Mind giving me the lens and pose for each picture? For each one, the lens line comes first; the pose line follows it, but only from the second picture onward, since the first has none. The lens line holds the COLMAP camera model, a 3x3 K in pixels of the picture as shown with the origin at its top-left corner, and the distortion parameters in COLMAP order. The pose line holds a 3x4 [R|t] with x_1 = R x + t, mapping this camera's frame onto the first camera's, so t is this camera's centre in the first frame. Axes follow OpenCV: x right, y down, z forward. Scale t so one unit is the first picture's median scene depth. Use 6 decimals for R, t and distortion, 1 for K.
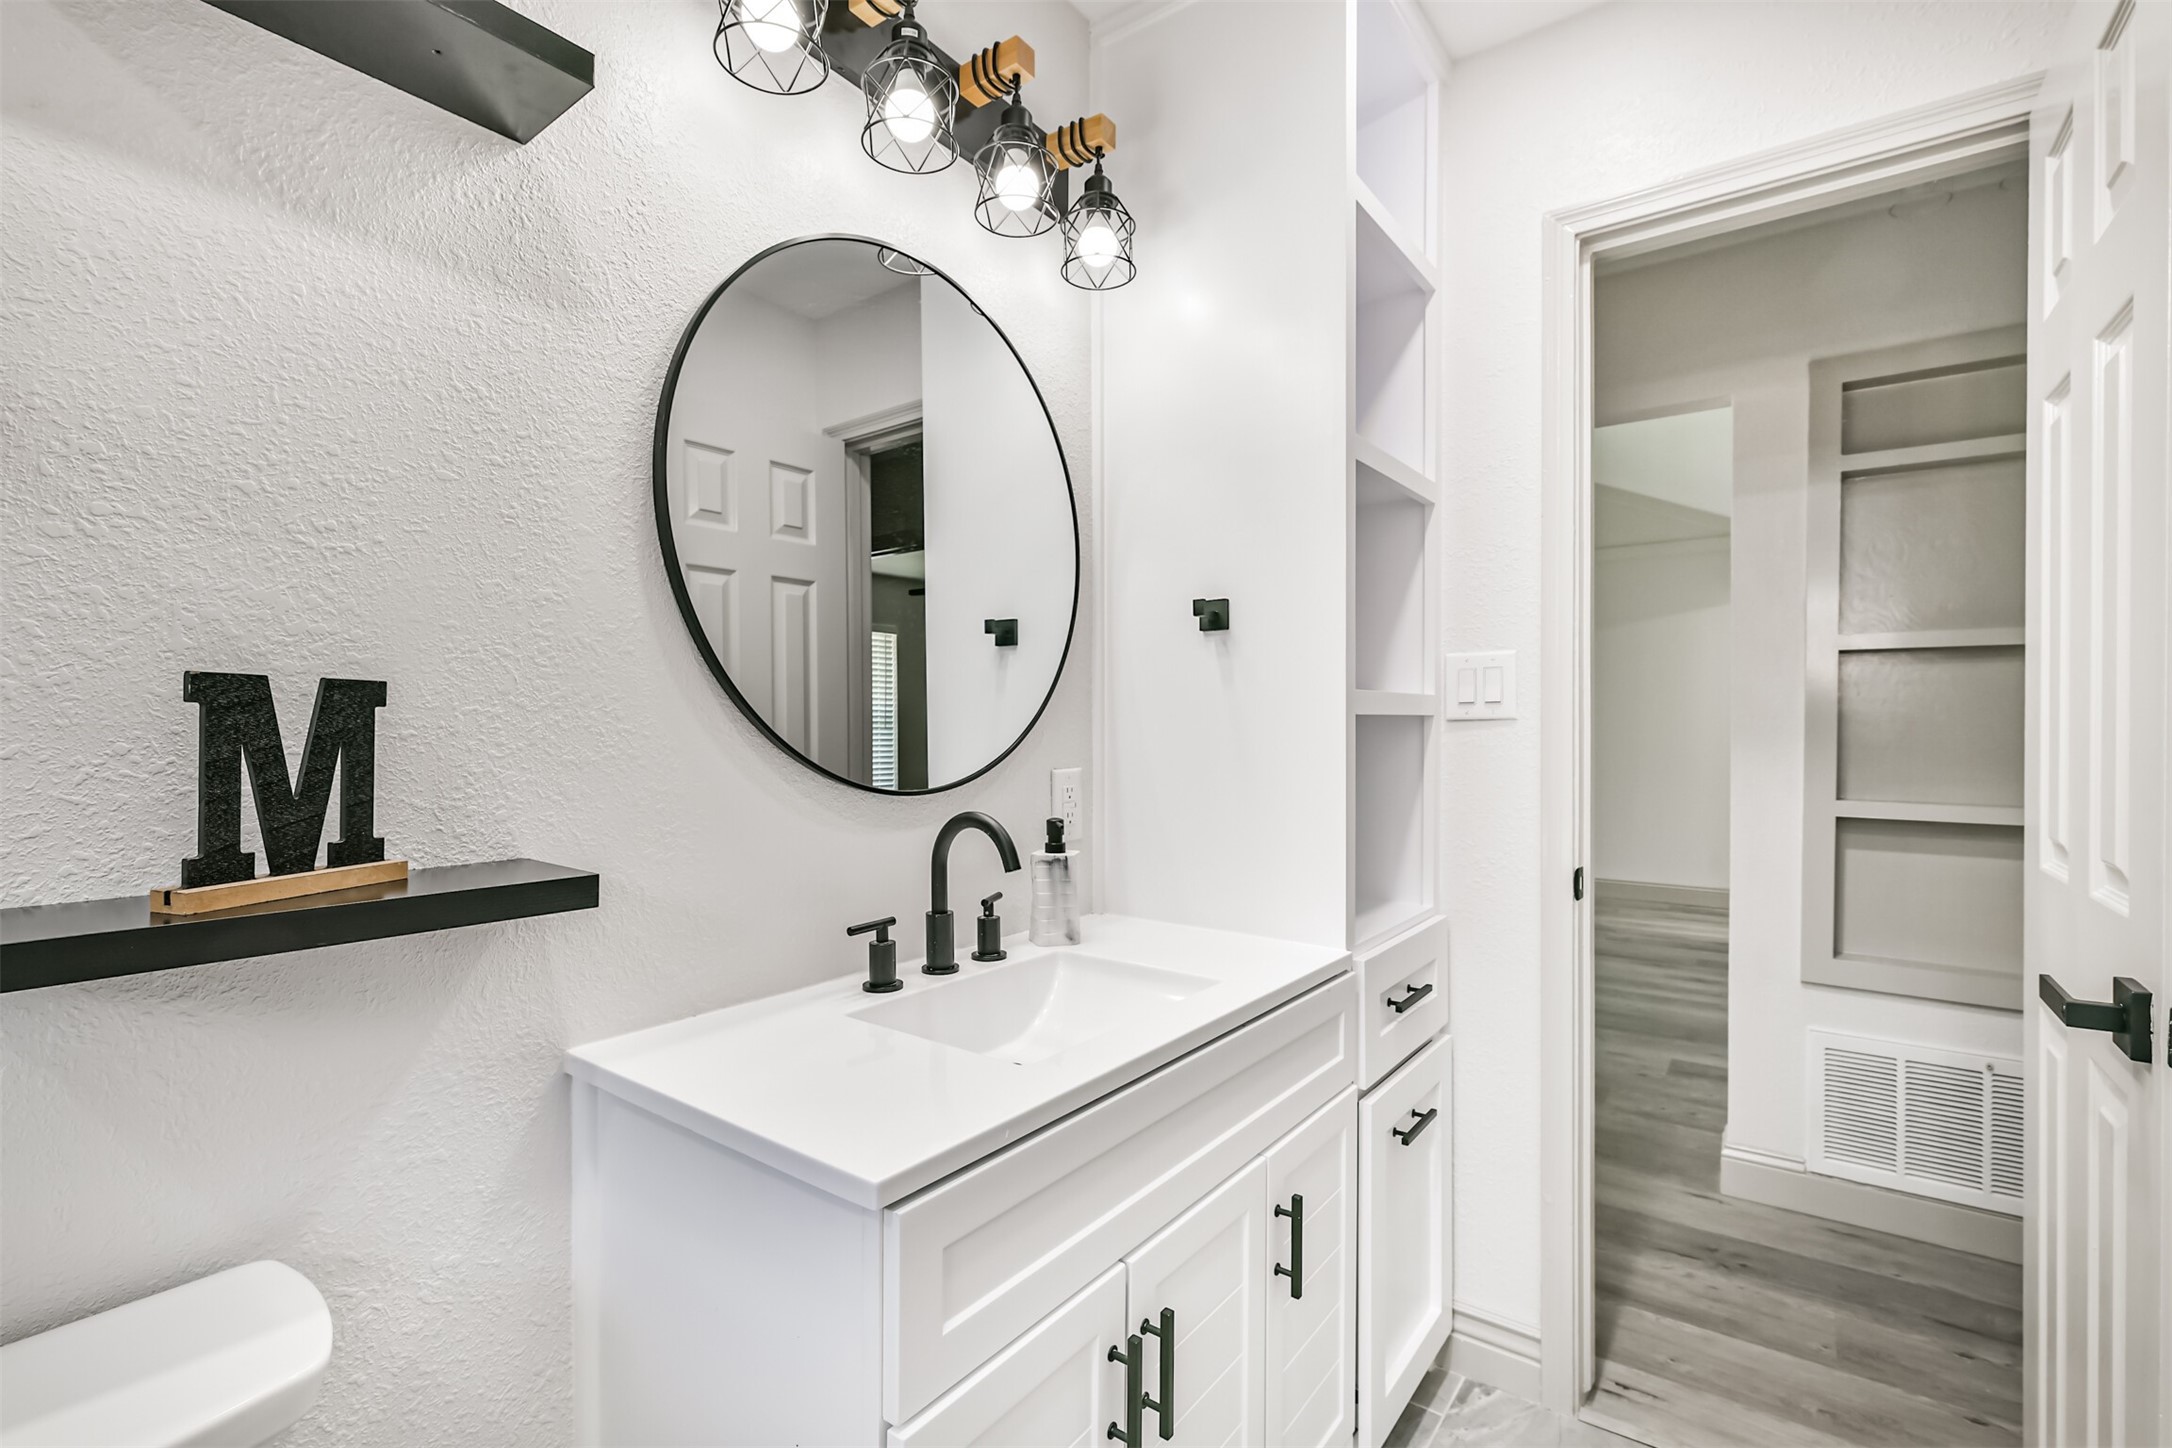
lens RADIAL K [[963.5, 0, 1091.2], [0, 963.5, 734.8], [0, 0, 1]] dist [0.007418, 0.000761]
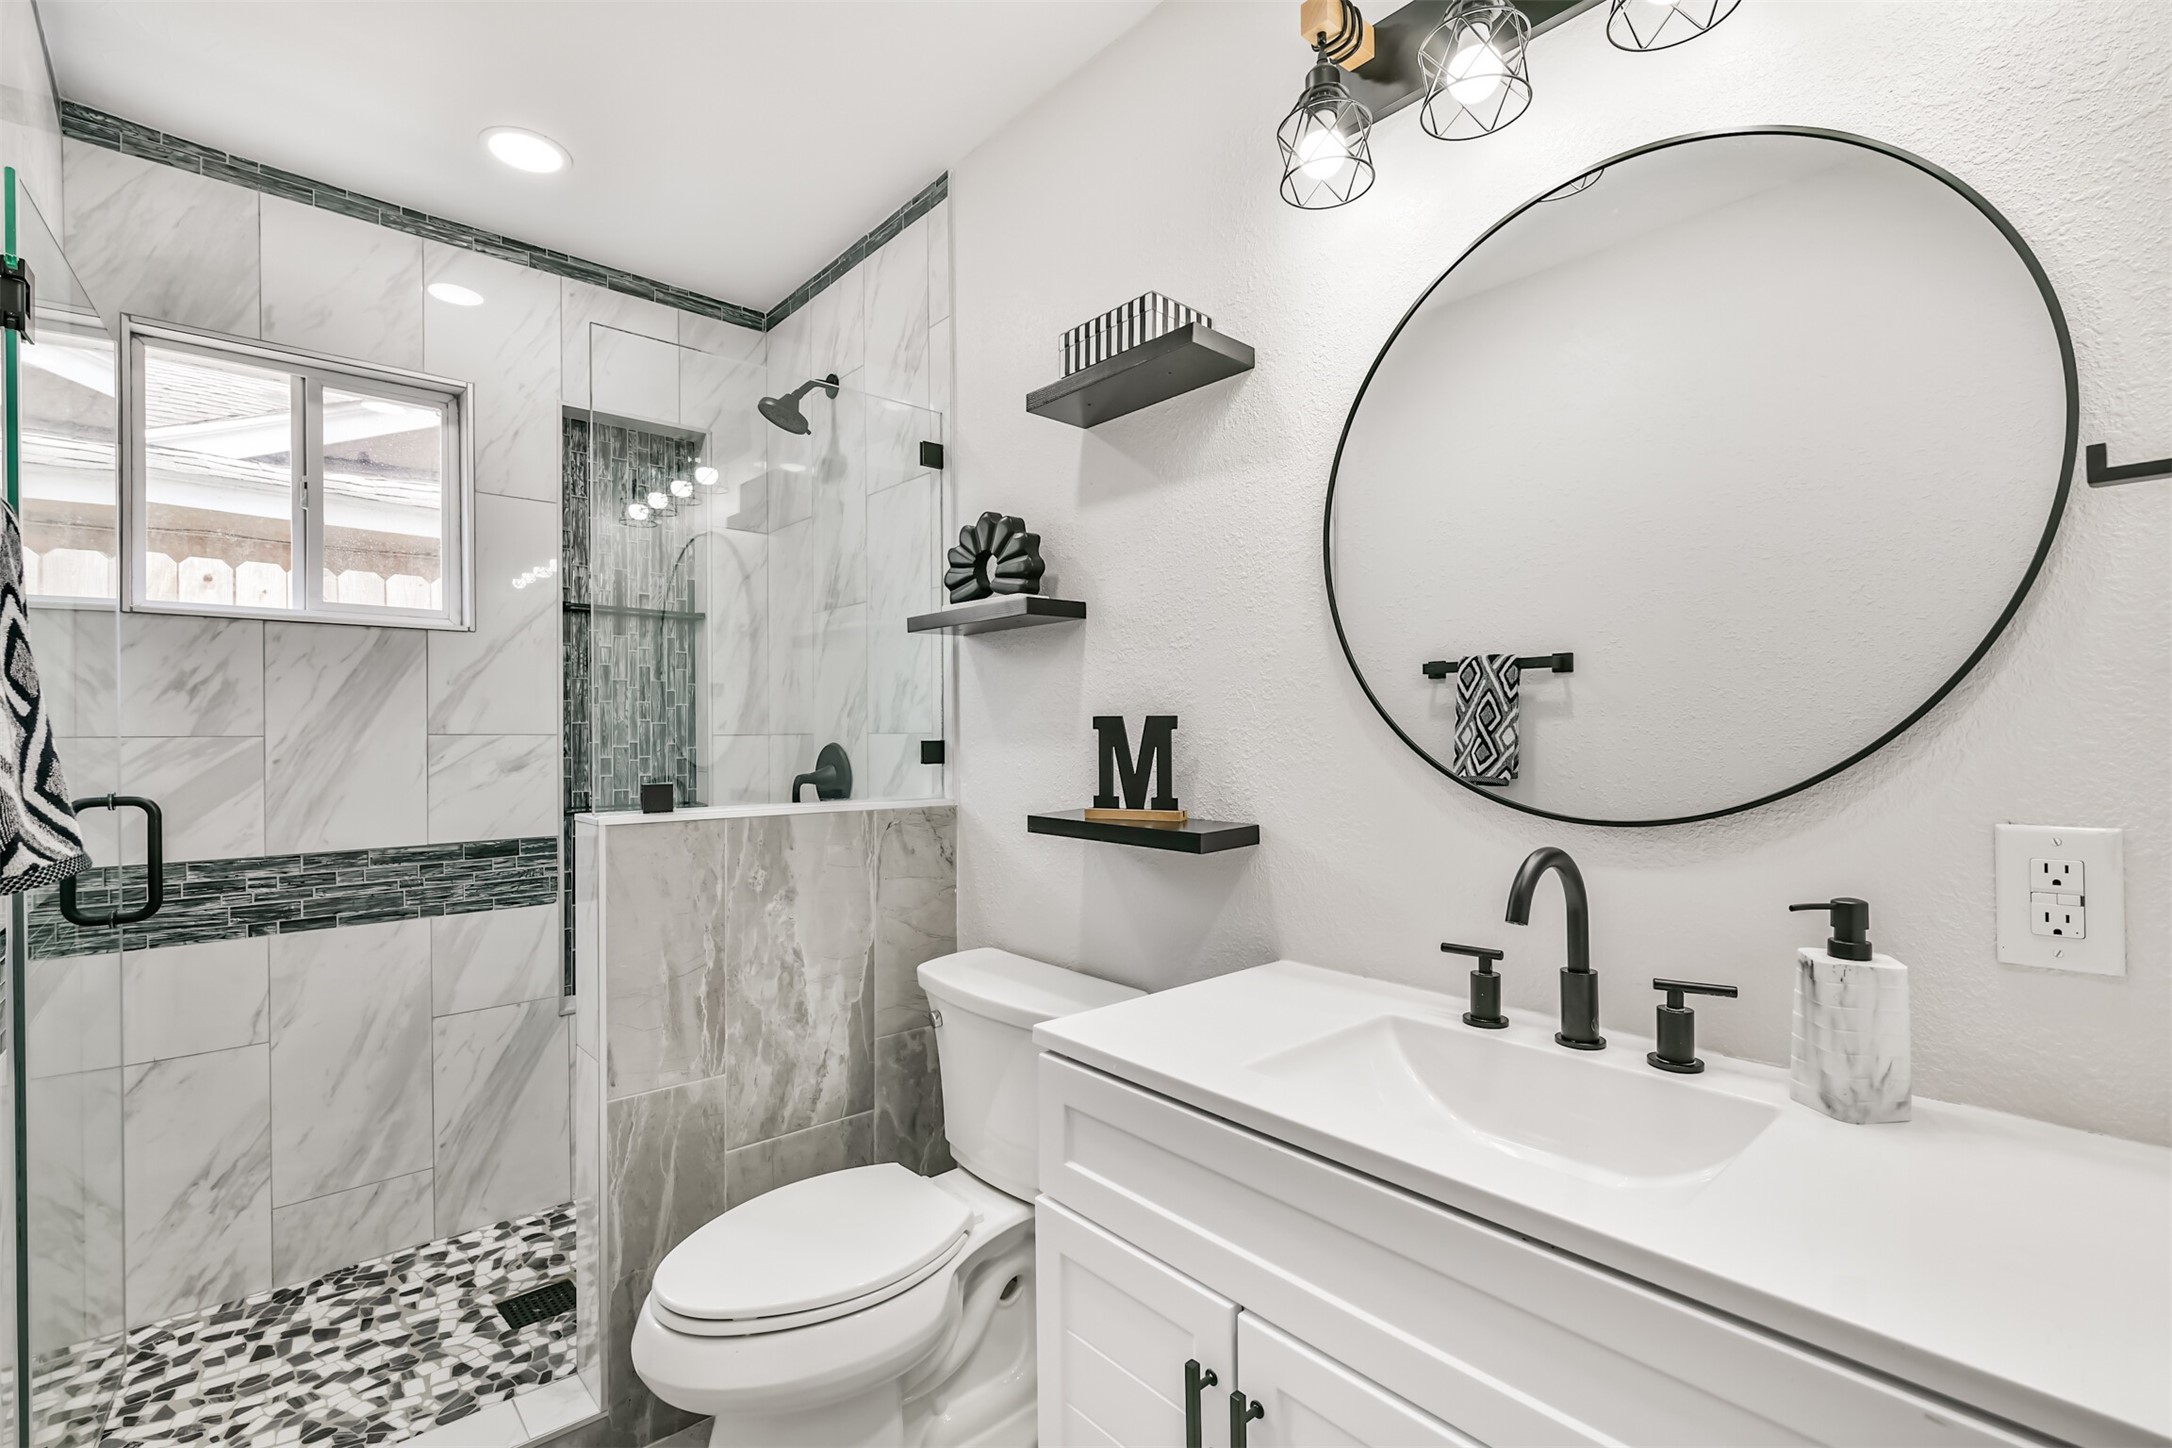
lens RADIAL K [[963.5, 0, 1089.1], [0, 963.5, 720.0], [0, 0, 1]] dist [0.007418, 0.000761]
pose [[-0.183635, -0.001048, -0.982994, 1.169388], [0.001508, 0.999998, -0.001347, -0.044951], [0.982993, -0.001730, -0.183633, 1.201762]]
